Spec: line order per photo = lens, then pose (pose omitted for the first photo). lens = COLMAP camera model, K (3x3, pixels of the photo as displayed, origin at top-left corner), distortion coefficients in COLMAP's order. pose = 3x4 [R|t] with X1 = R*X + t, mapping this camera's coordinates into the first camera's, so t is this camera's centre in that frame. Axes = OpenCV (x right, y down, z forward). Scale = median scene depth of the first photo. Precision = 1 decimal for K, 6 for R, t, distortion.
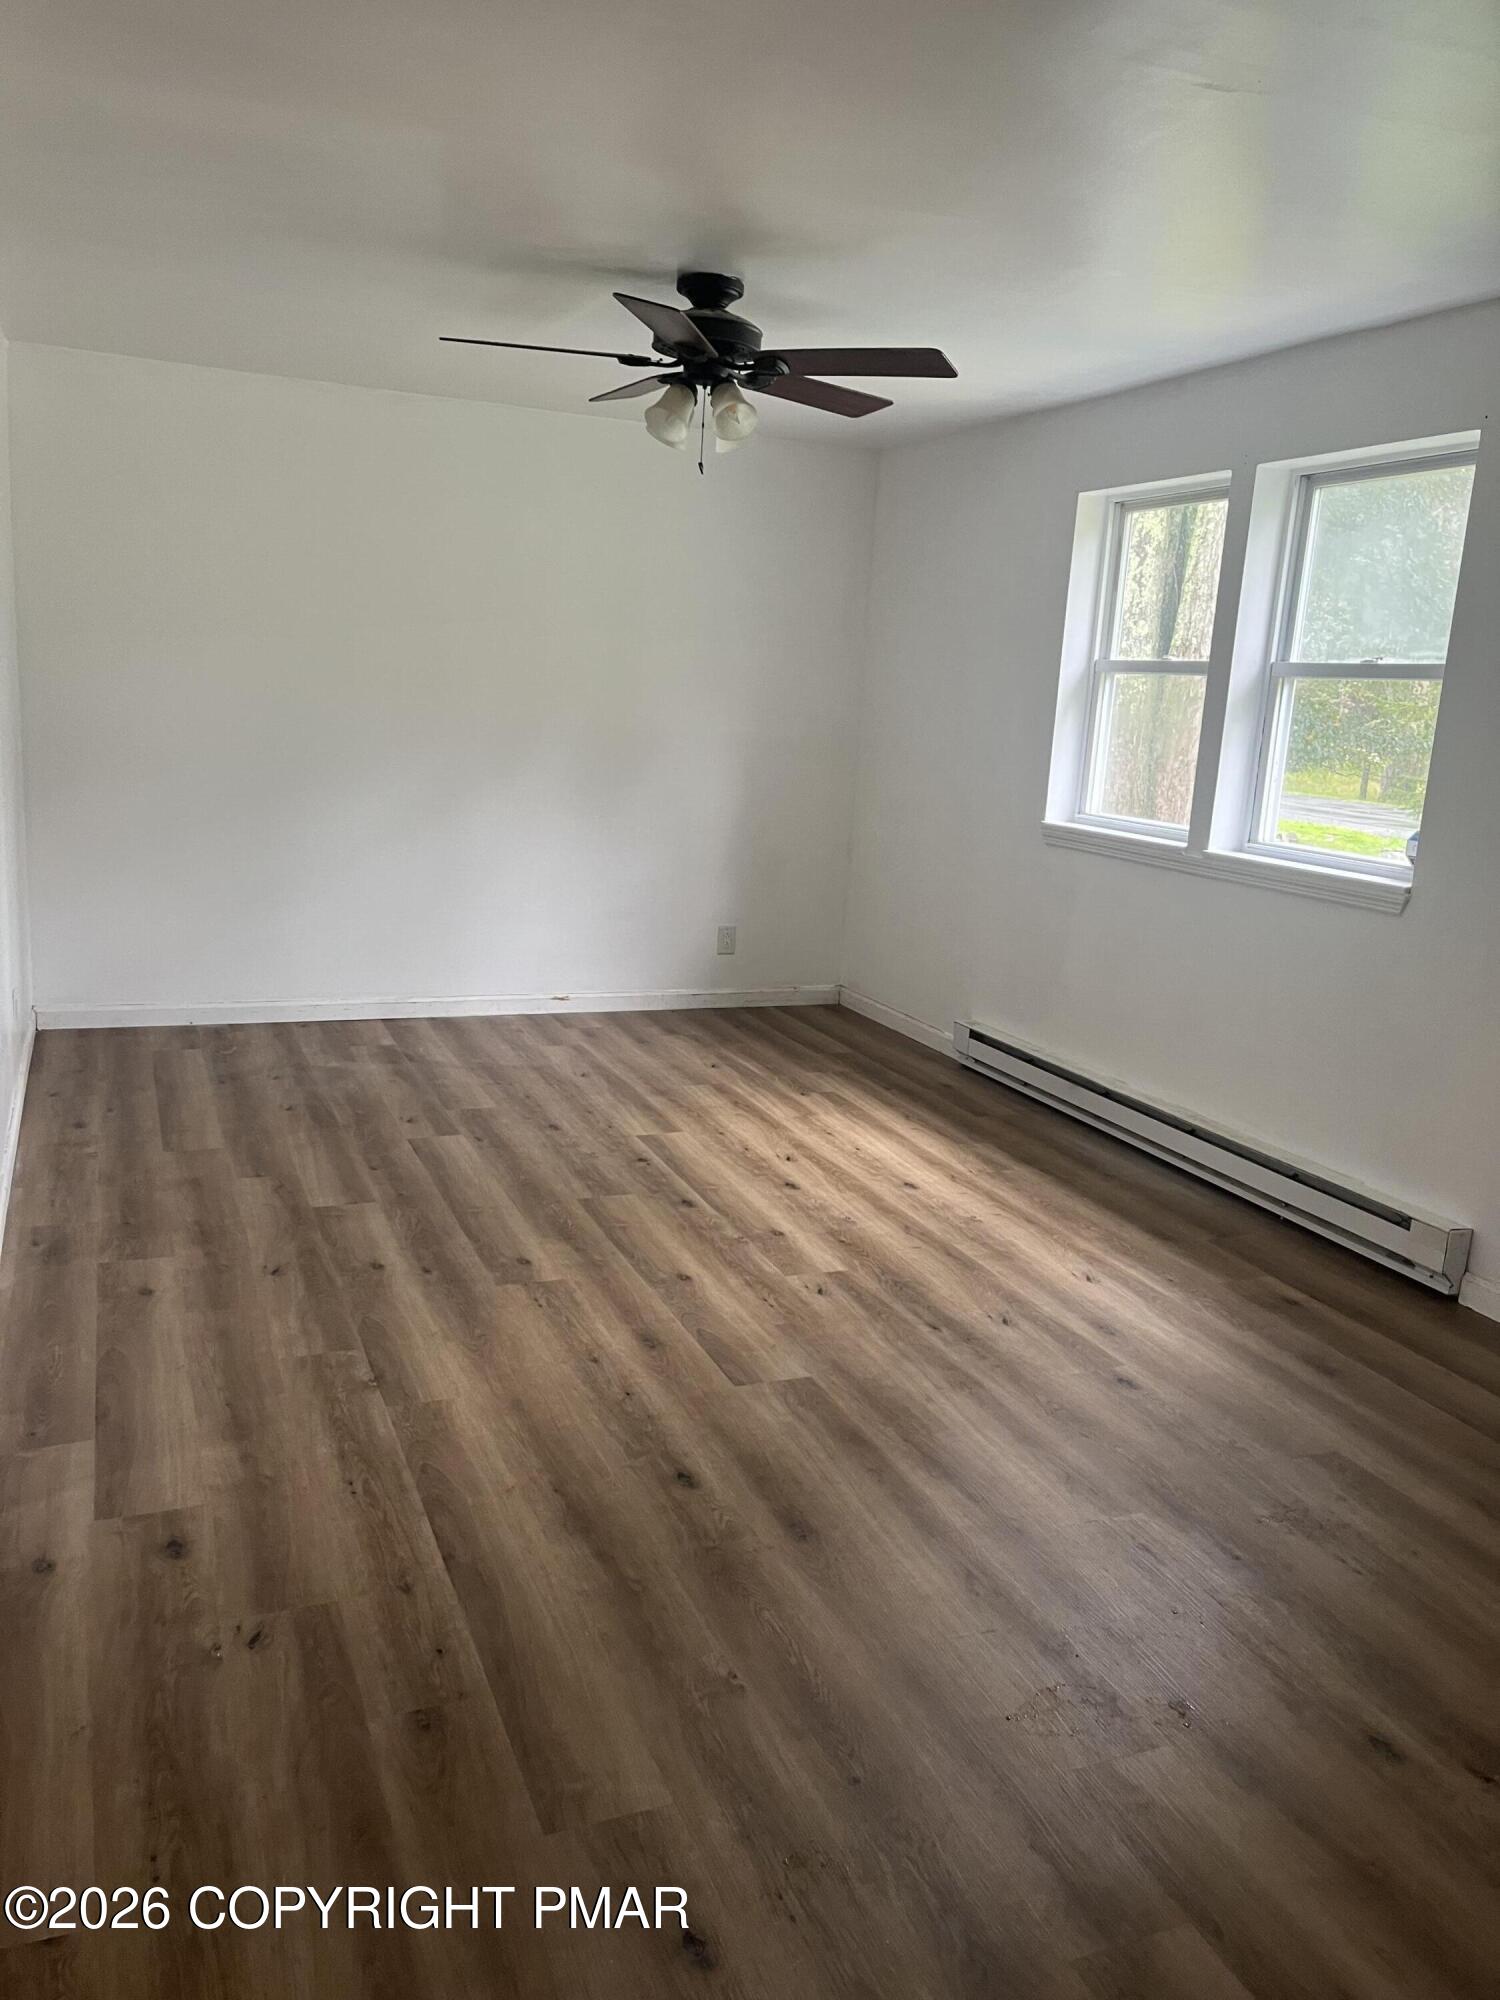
lens RADIAL K [[1509.9, 0, 754.4], [0, 1509.9, 1018.9], [0, 0, 1]] dist [0.002825, -0.007753]
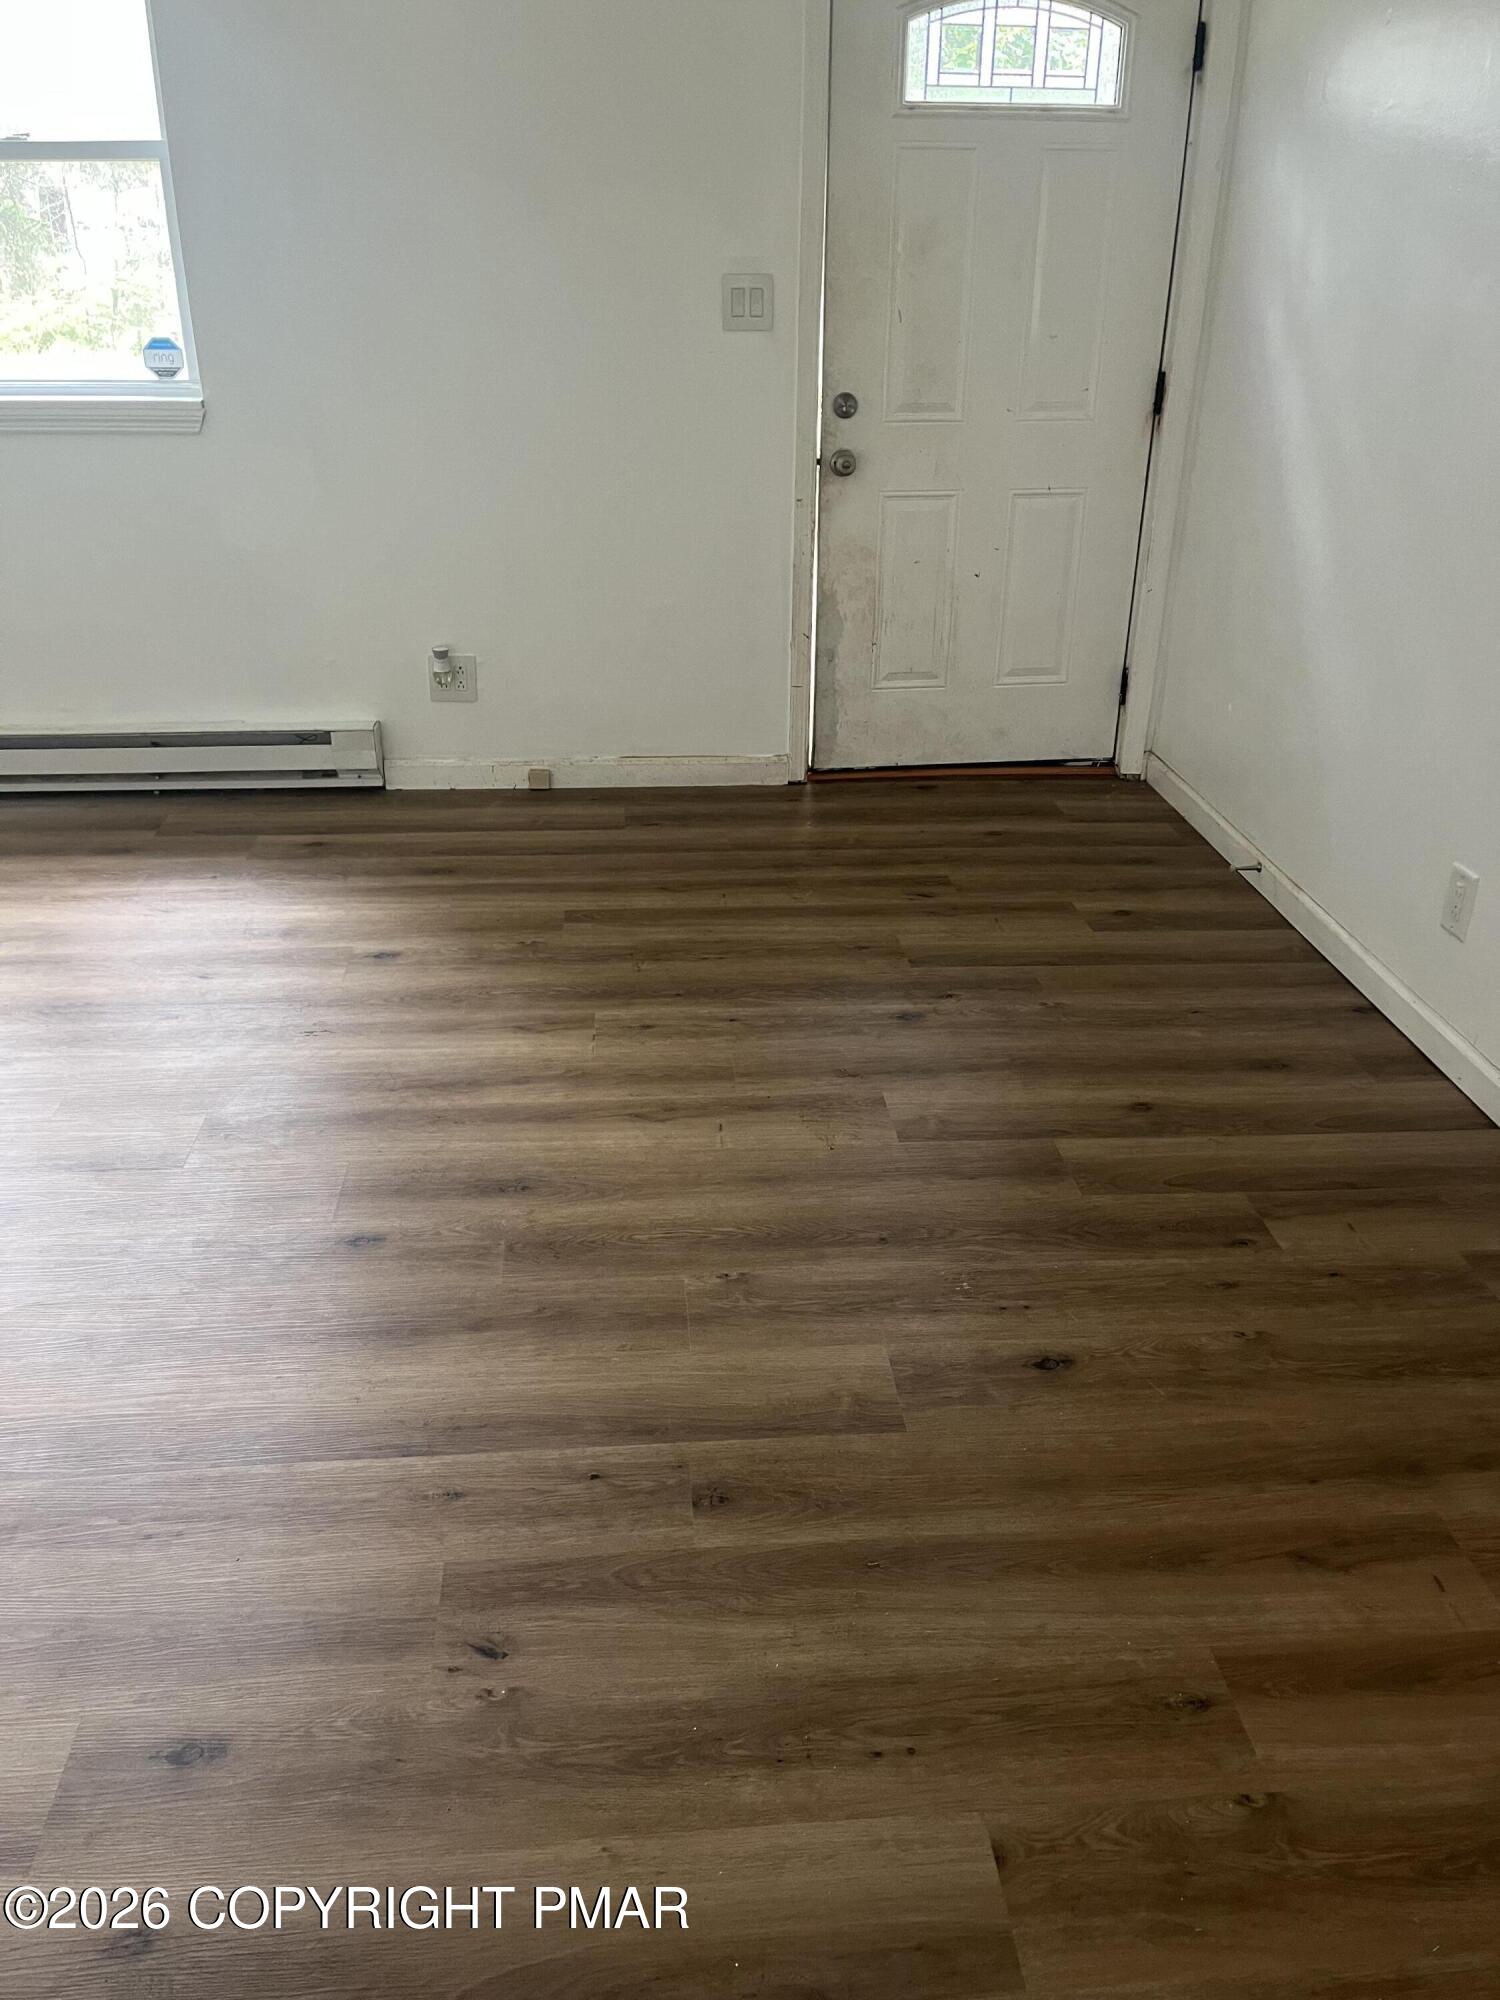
lens RADIAL K [[1509.9, 0, 767.2], [0, 1509.9, 987.7], [0, 0, 1]] dist [0.002825, -0.007753]
pose [[0.309427, -0.472396, 0.825286, -0.455677], [0.221926, 0.879787, 0.420386, -0.091481], [-0.924664, 0.053074, 0.377067, 0.358829]]
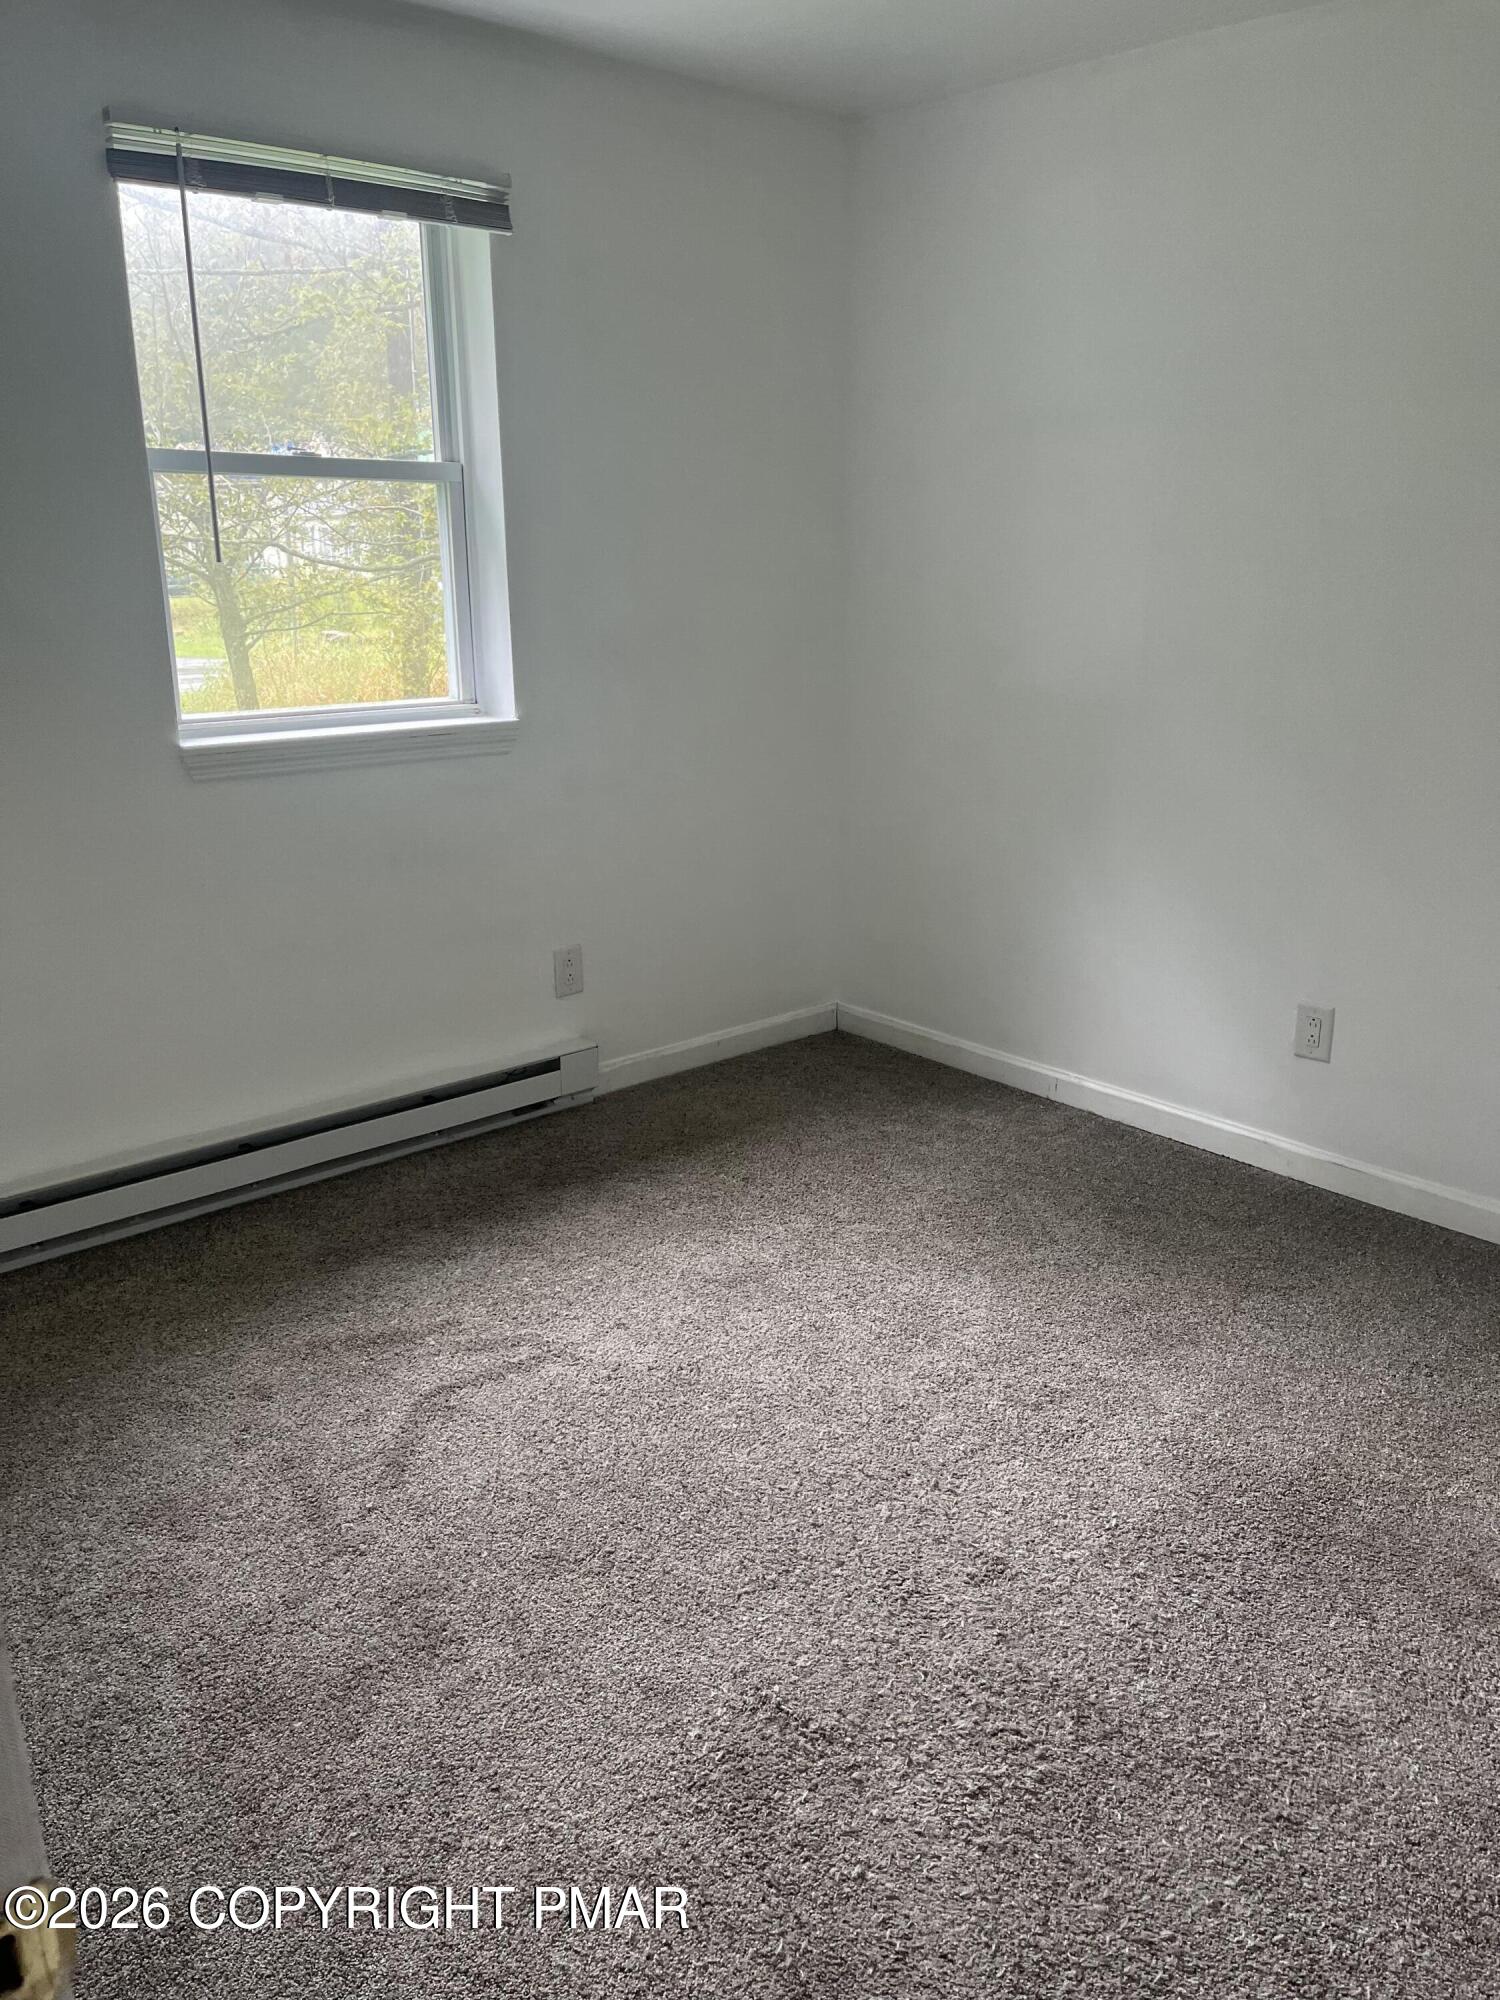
lens RADIAL K [[1509.9, 0, 752.3], [0, 1509.9, 1000.7], [0, 0, 1]] dist [0.002825, -0.007753]
pose [[-0.304857, -0.323227, 0.895872, -0.496898], [0.191634, 0.900592, 0.390142, -0.276044], [-0.932919, 0.290617, -0.212611, 1.173396]]
